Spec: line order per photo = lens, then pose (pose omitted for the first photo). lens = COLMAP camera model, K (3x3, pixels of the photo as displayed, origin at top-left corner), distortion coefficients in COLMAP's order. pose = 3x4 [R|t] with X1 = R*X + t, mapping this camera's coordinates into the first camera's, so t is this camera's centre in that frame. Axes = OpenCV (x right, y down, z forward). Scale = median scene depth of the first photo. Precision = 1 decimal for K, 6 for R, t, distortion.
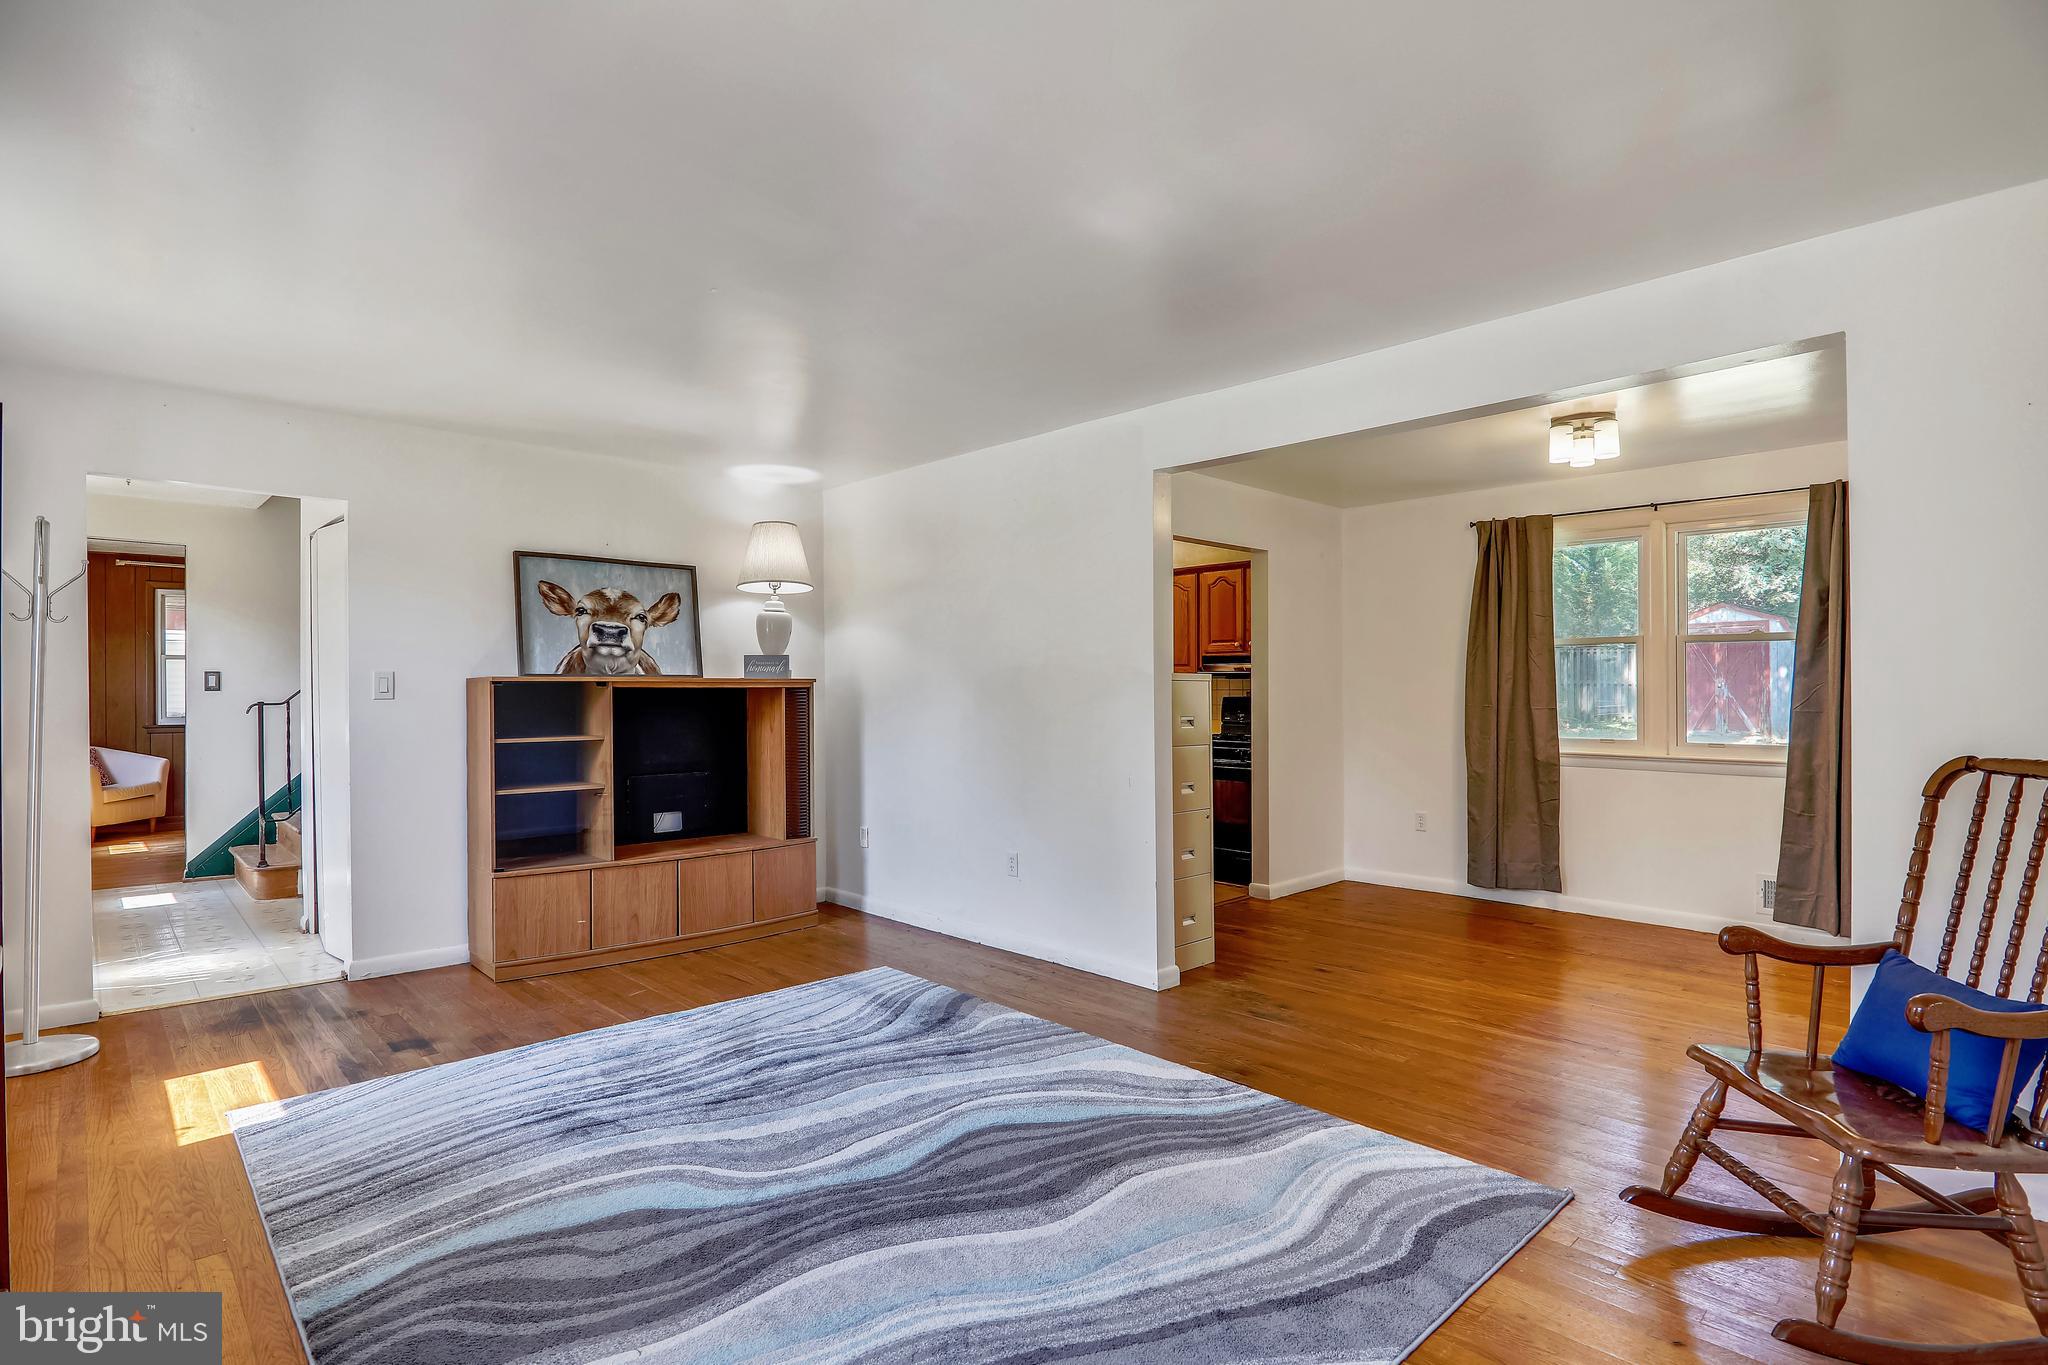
lens RADIAL K [[993.0, 0, 1022.1], [0, 993.0, 686.6], [0, 0, 1]] dist [-0.001829, -0.016467]
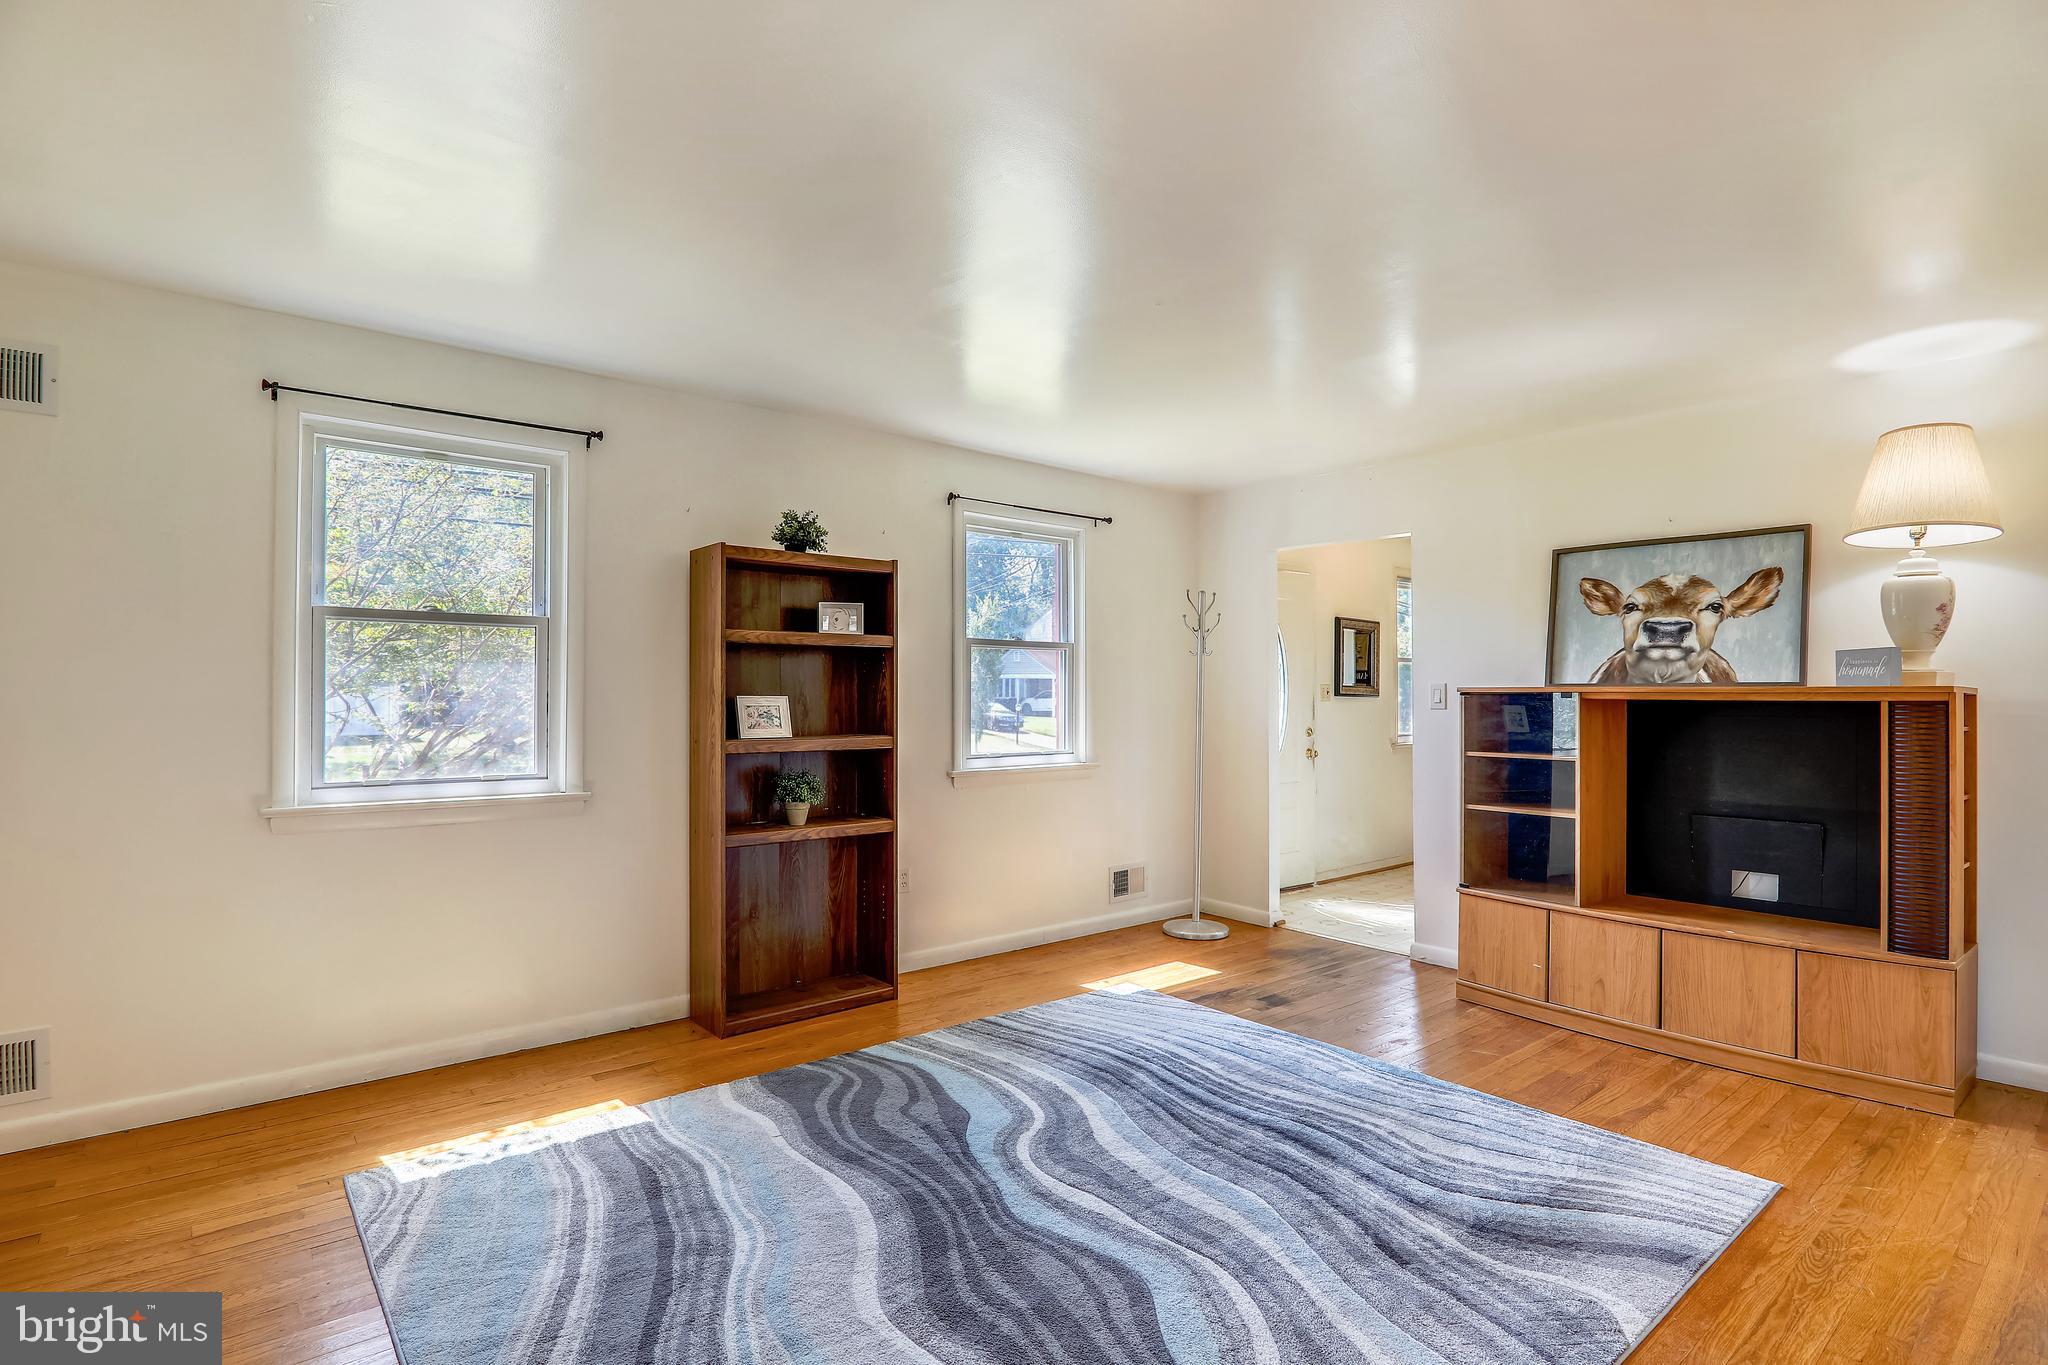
lens RADIAL K [[993.0, 0, 1022.1], [0, 993.0, 686.6], [0, 0, 1]] dist [-0.001829, -0.016467]
pose [[-0.044455, -0.008405, -0.998976, 0.453118], [-0.003184, 0.999961, -0.008271, -0.001414], [0.999006, 0.002813, -0.044480, 0.583810]]
